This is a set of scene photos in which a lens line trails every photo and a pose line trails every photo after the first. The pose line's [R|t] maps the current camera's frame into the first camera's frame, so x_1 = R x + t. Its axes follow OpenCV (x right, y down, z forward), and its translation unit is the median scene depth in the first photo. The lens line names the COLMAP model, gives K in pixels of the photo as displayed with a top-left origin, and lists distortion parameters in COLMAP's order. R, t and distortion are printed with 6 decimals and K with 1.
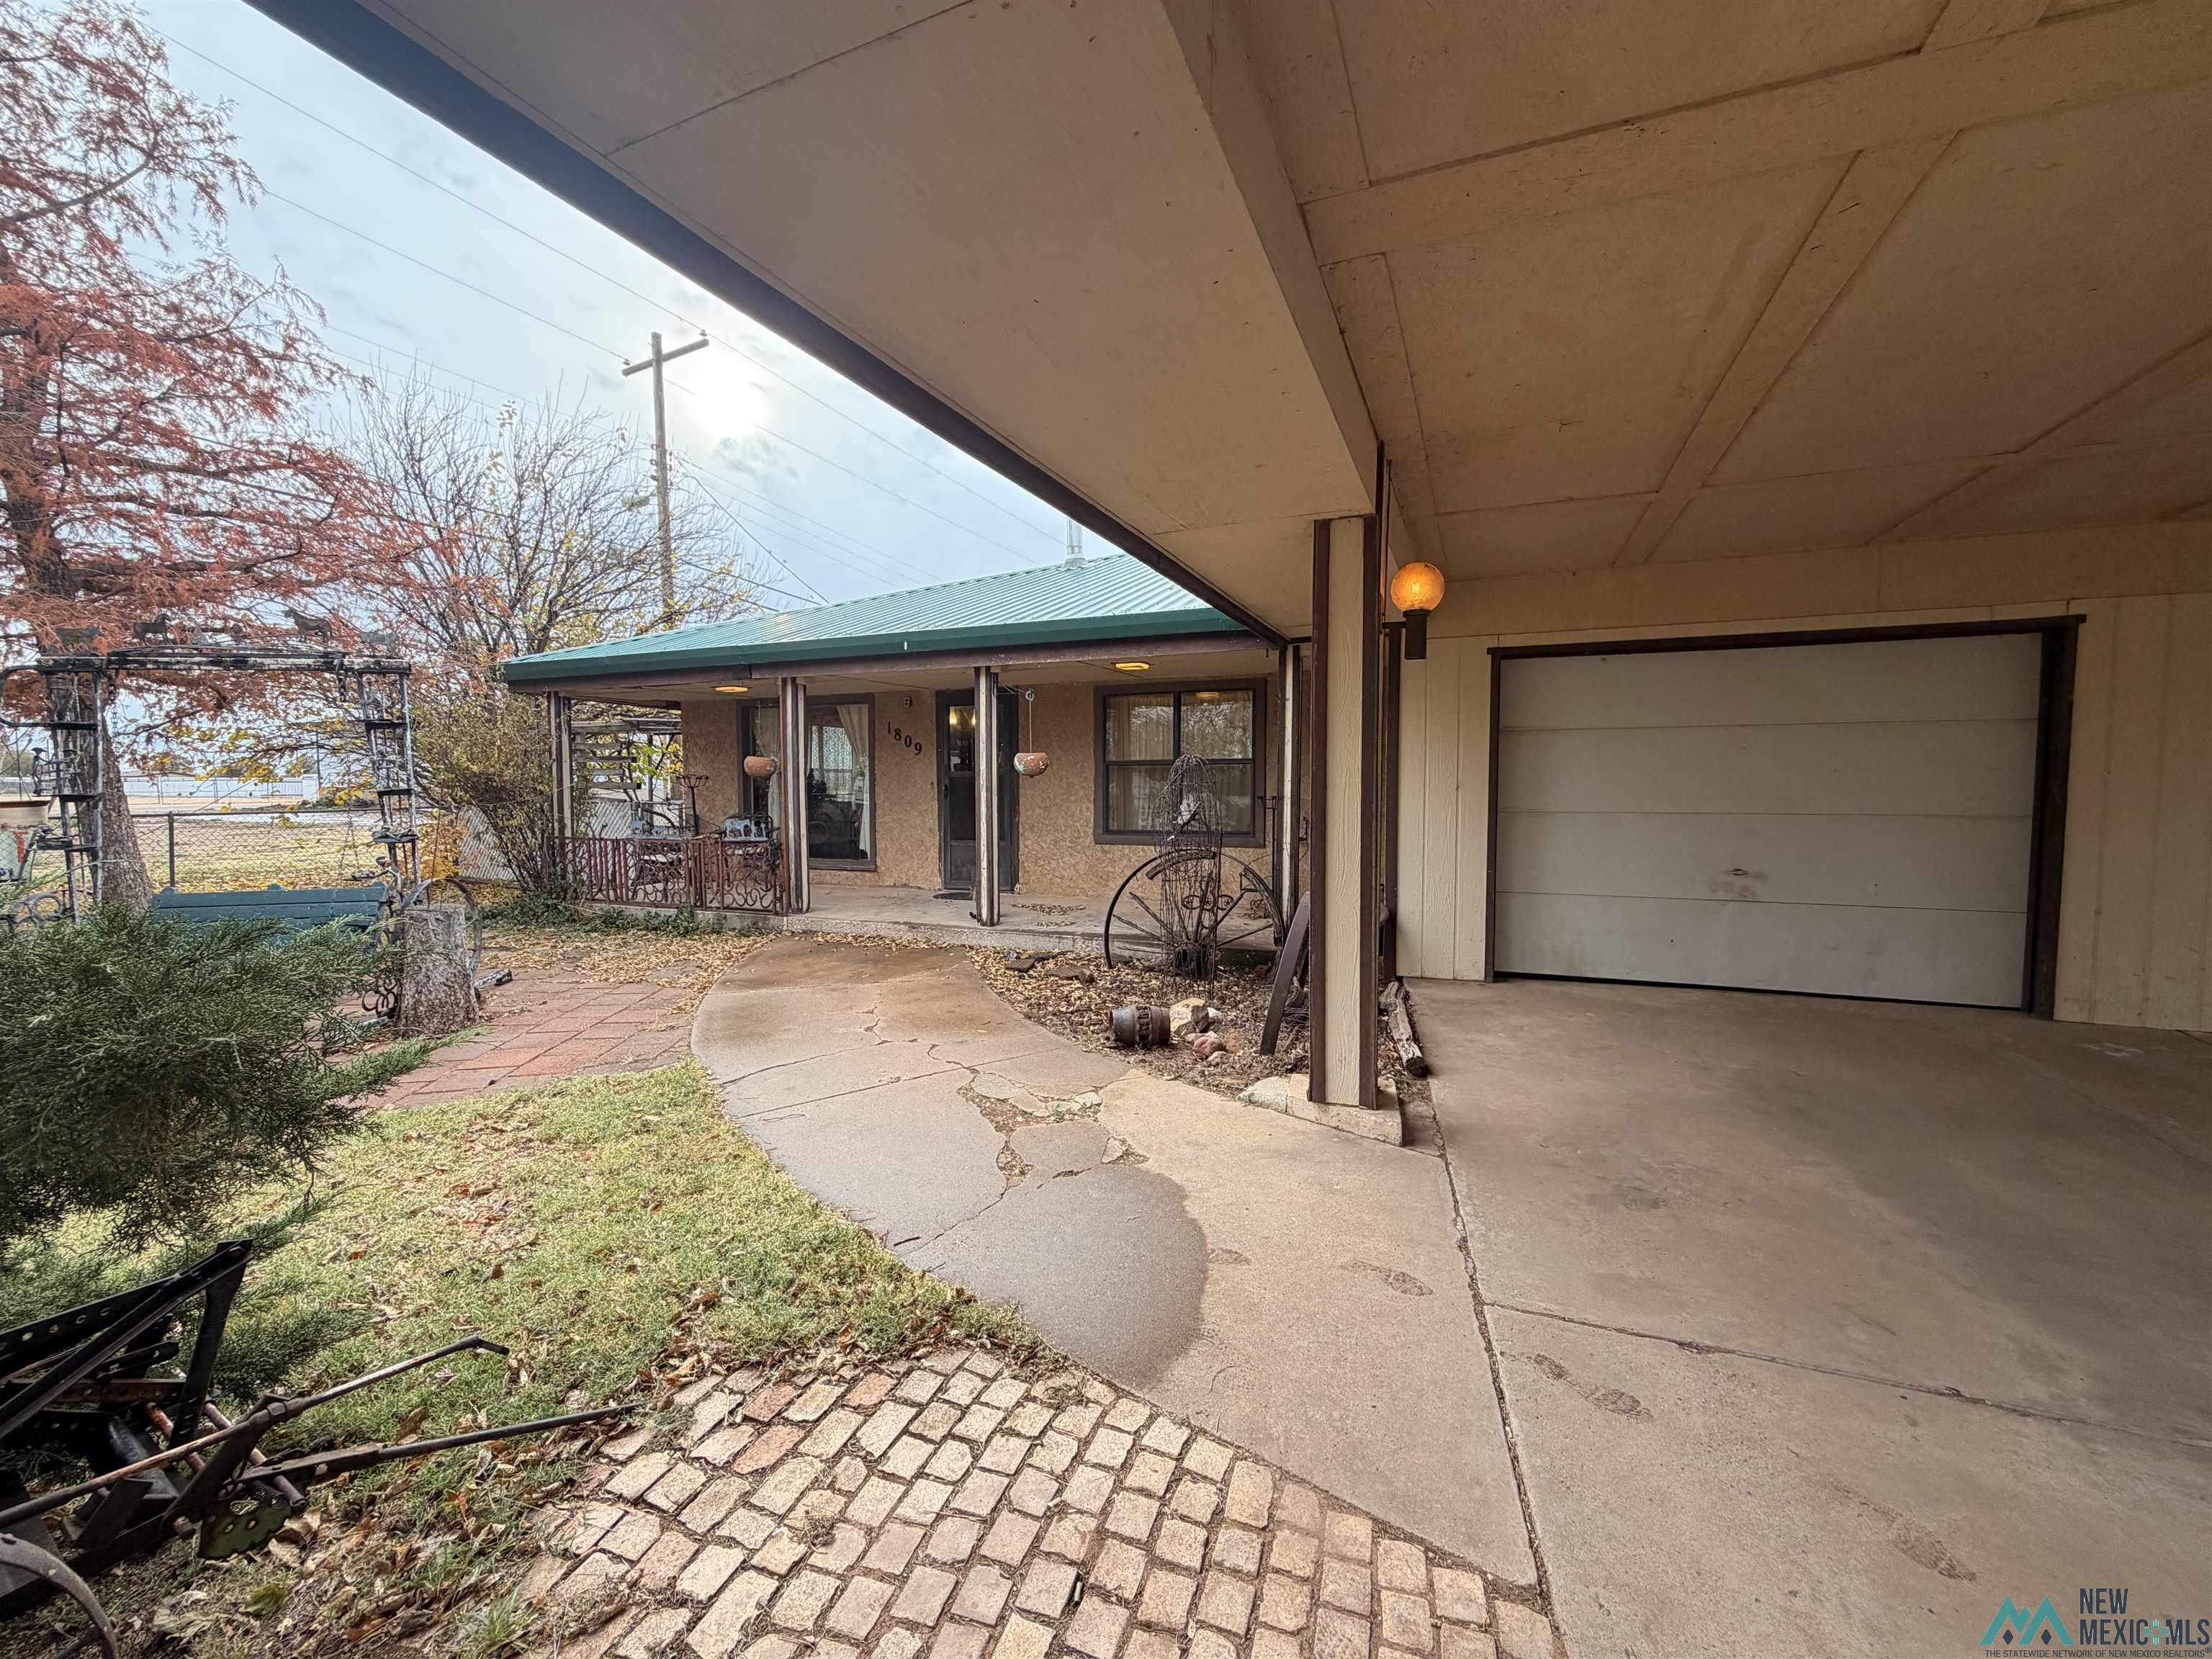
lens RADIAL K [[887.8, 0, 1103.6], [0, 887.8, 822.4], [0, 0, 1]] dist [0.000929, -0.000164]
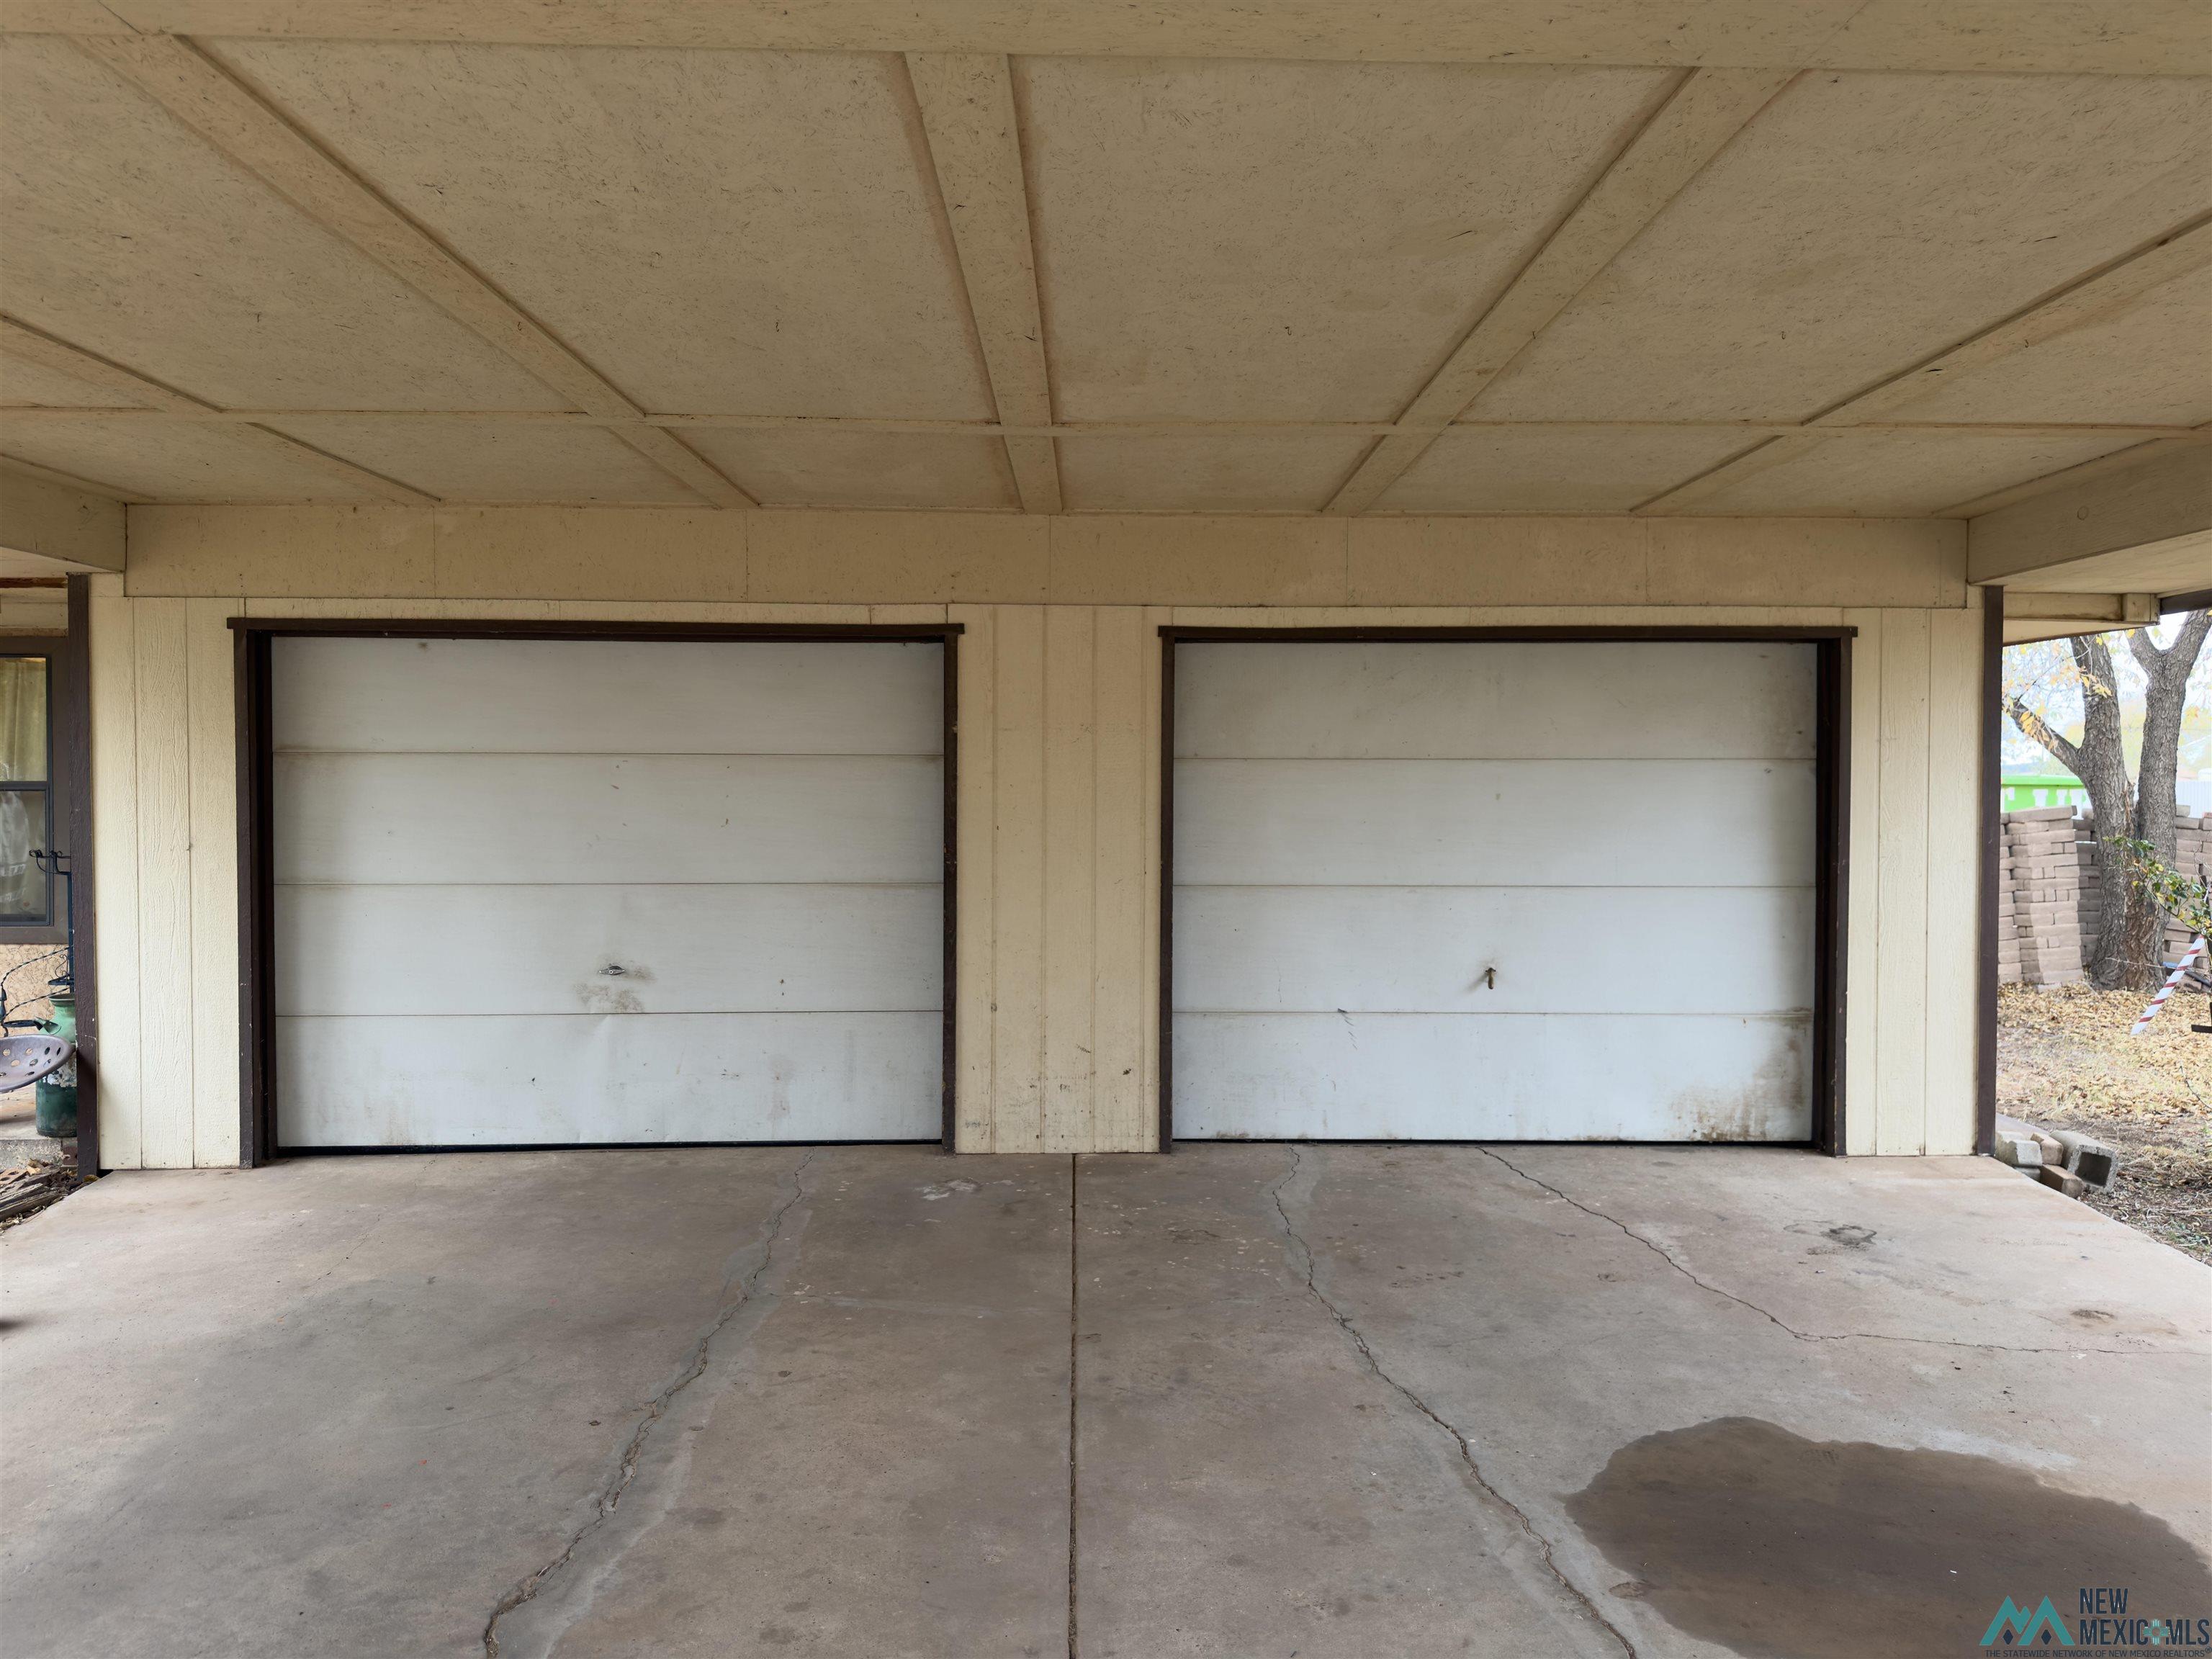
lens RADIAL K [[1539.3, 0, 1159.6], [0, 1539.3, 823.3], [0, 0, 1]] dist [0.014285, -0.014098]
pose [[0.905637, -0.005321, 0.424020, 0.590432], [0.015070, 0.999694, -0.019640, -0.026468], [-0.423785, 0.024177, 0.905440, -0.240263]]
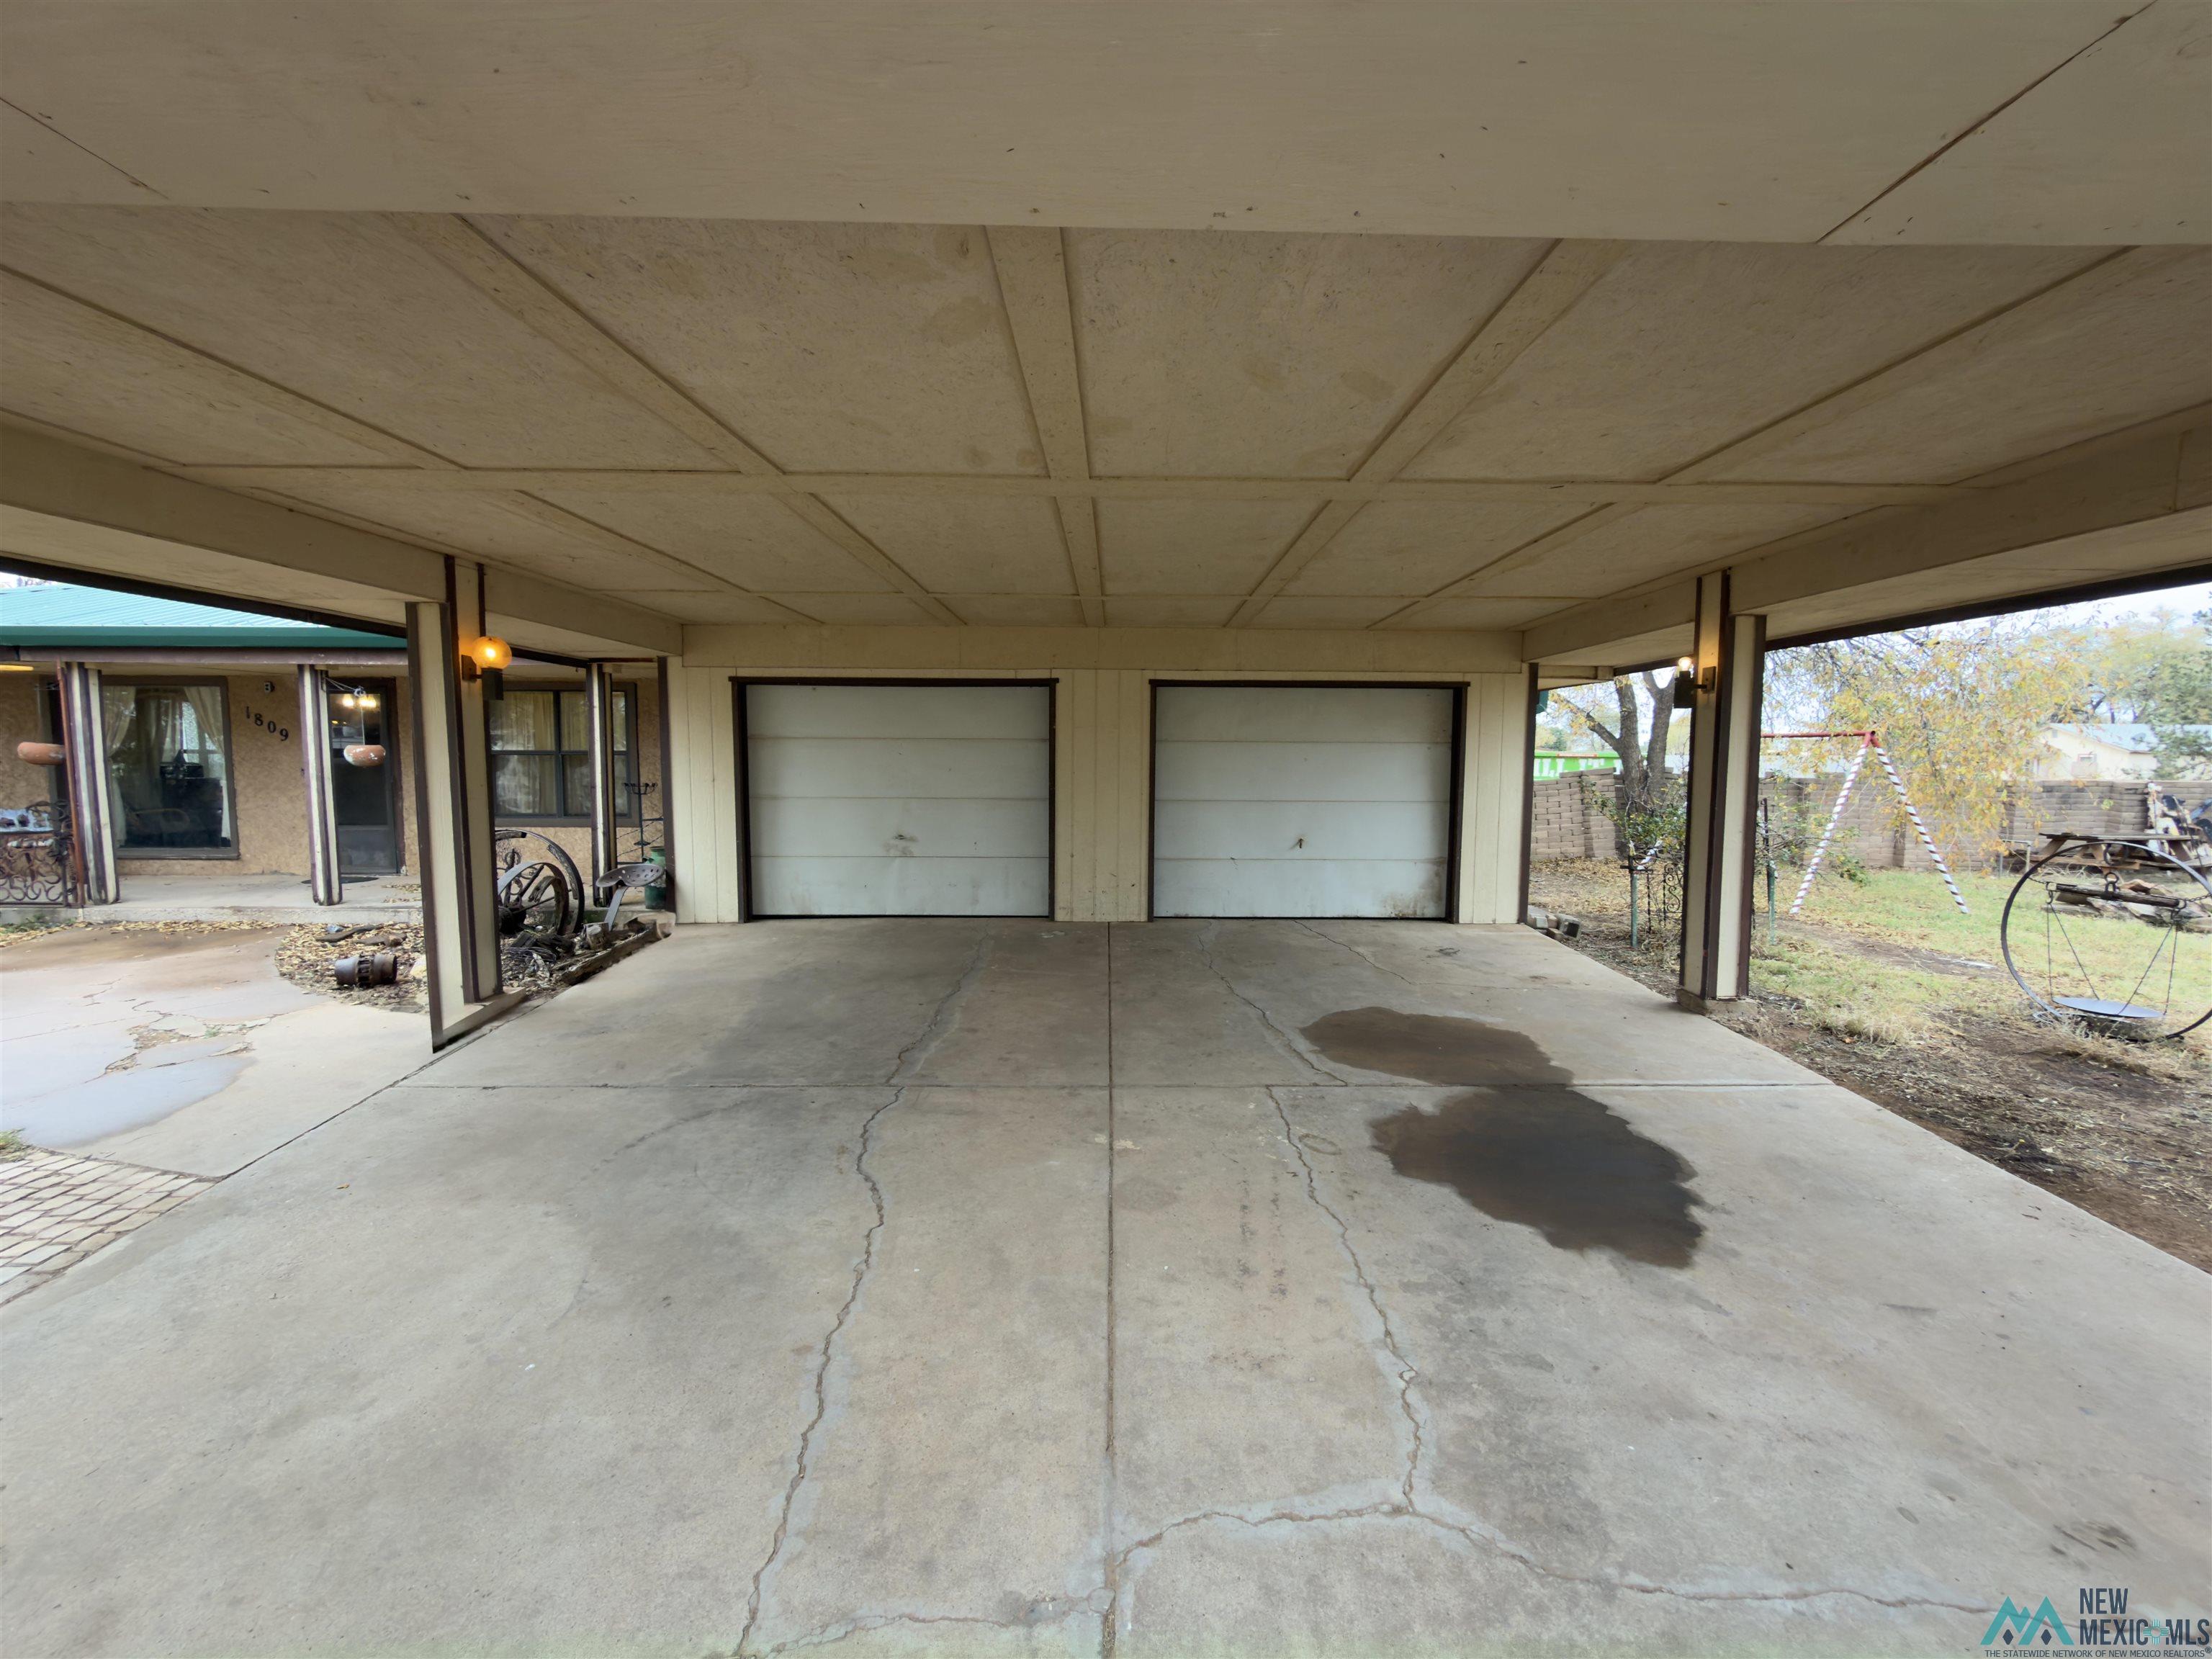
lens RADIAL K [[887.8, 0, 1120.6], [0, 887.8, 824.9], [0, 0, 1]] dist [0.000929, -0.000164]
pose [[0.921328, -0.020523, 0.388245, 0.475308], [0.009187, 0.999476, 0.031032, -0.007476], [-0.388679, -0.025024, 0.921034, -0.509255]]
